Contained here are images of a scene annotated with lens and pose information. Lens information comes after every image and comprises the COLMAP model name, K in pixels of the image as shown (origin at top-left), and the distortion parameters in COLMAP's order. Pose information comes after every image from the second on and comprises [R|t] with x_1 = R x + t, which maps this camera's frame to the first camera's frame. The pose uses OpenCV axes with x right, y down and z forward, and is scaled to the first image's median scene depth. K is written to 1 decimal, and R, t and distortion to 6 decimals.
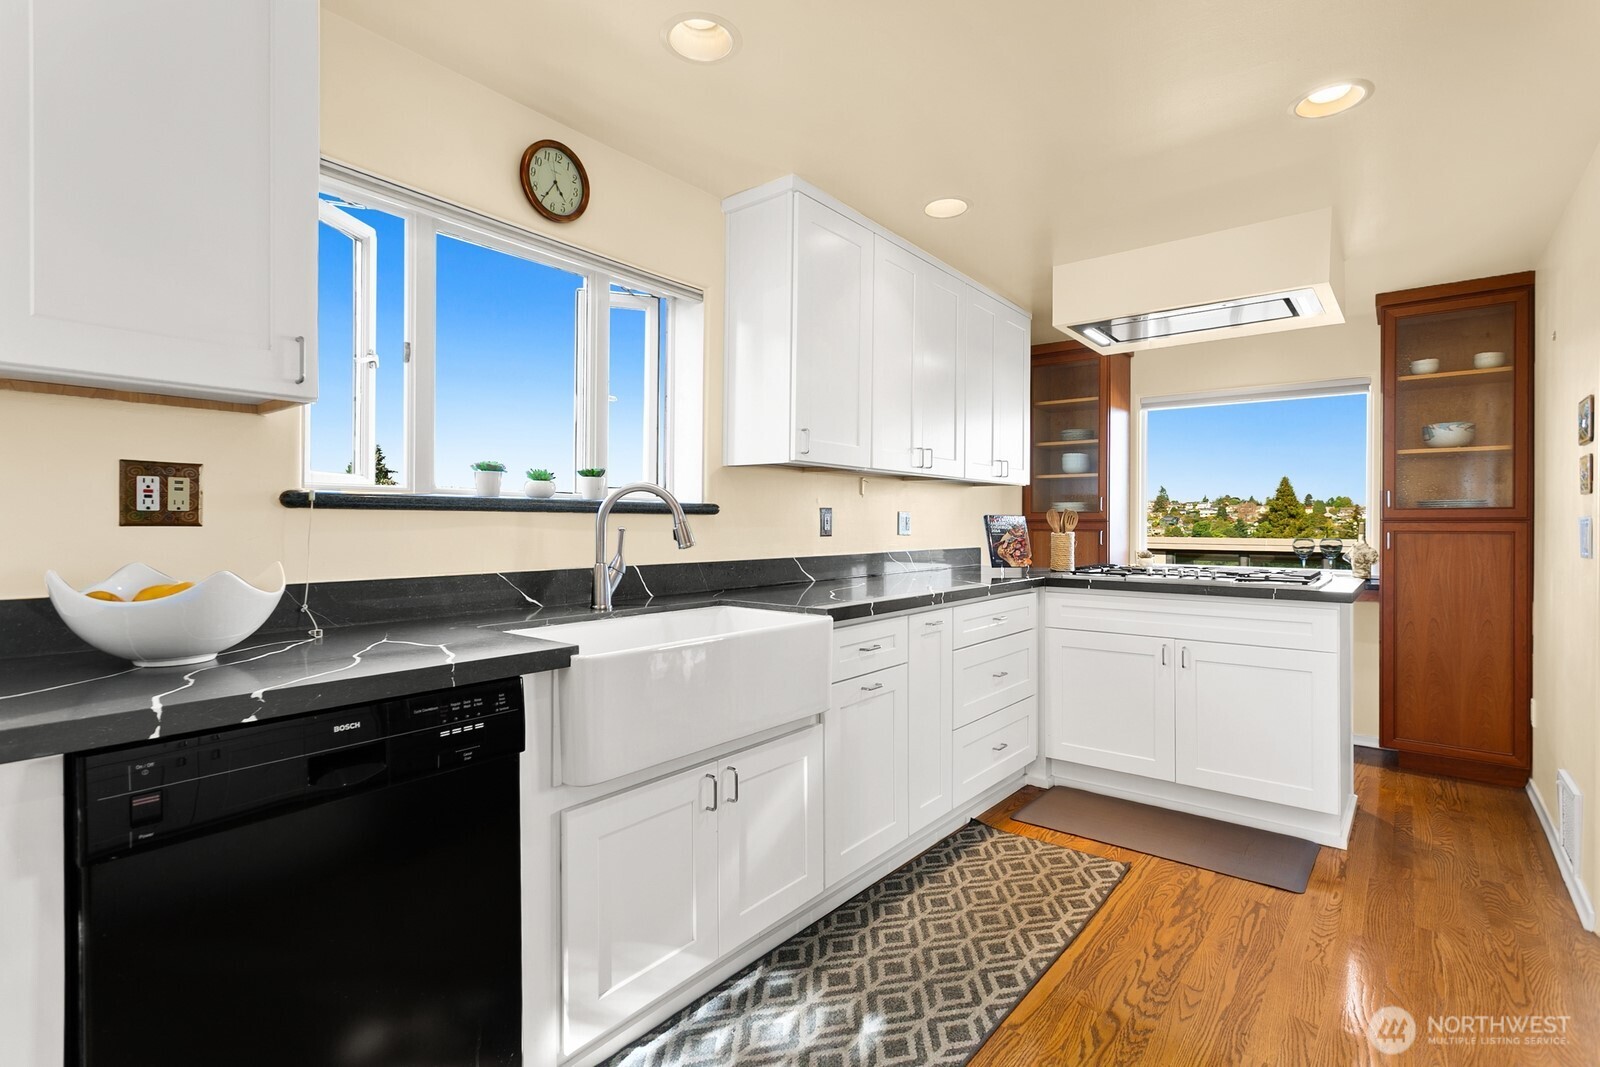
lens RADIAL K [[770.8, 0, 803.8], [0, 770.8, 528.0], [0, 0, 1]] dist [0.003376, 0.001152]
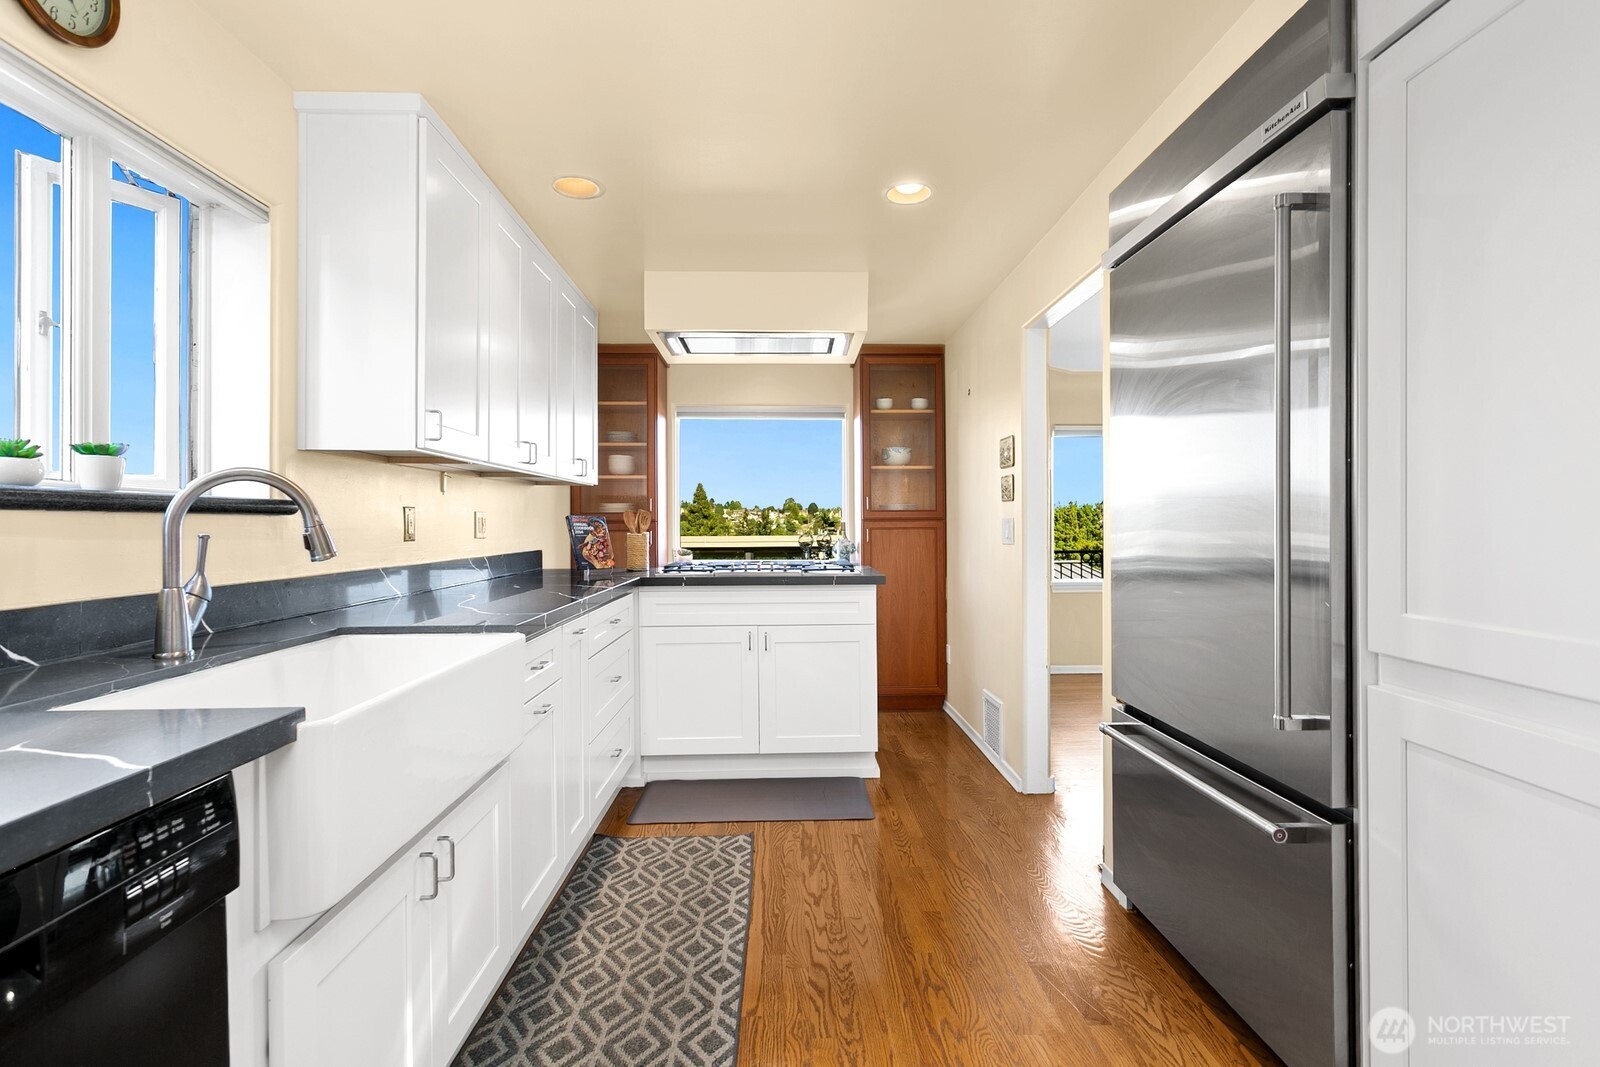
lens RADIAL K [[770.8, 0, 826.5], [0, 770.8, 524.7], [0, 0, 1]] dist [0.003376, 0.001152]
pose [[0.749782, -0.007909, 0.661638, -0.245458], [0.011675, 0.999931, -0.001278, -0.000881], [-0.661582, 0.008682, 0.749822, 0.118169]]
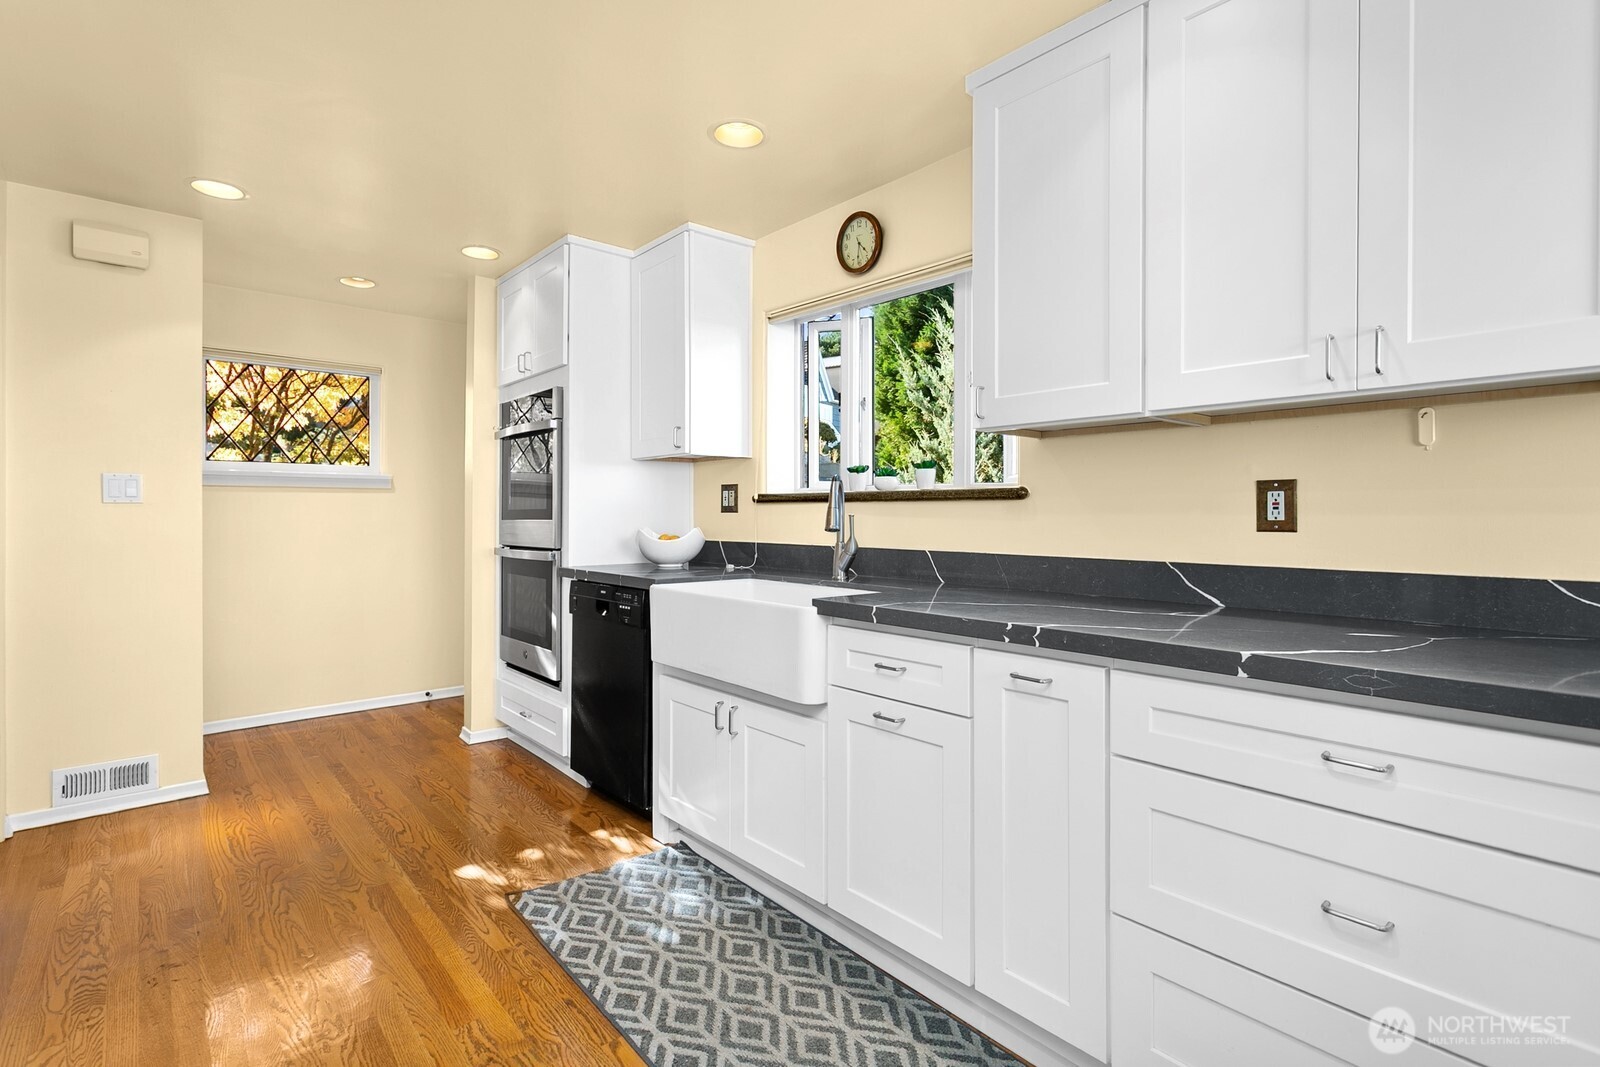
lens RADIAL K [[770.8, 0, 808.8], [0, 770.8, 519.0], [0, 0, 1]] dist [0.003376, 0.001152]
pose [[-0.194566, 0.004814, -0.980878, 0.850878], [-0.006210, 0.999962, 0.006140, 0.000393], [0.980870, 0.007286, -0.194528, 1.050674]]
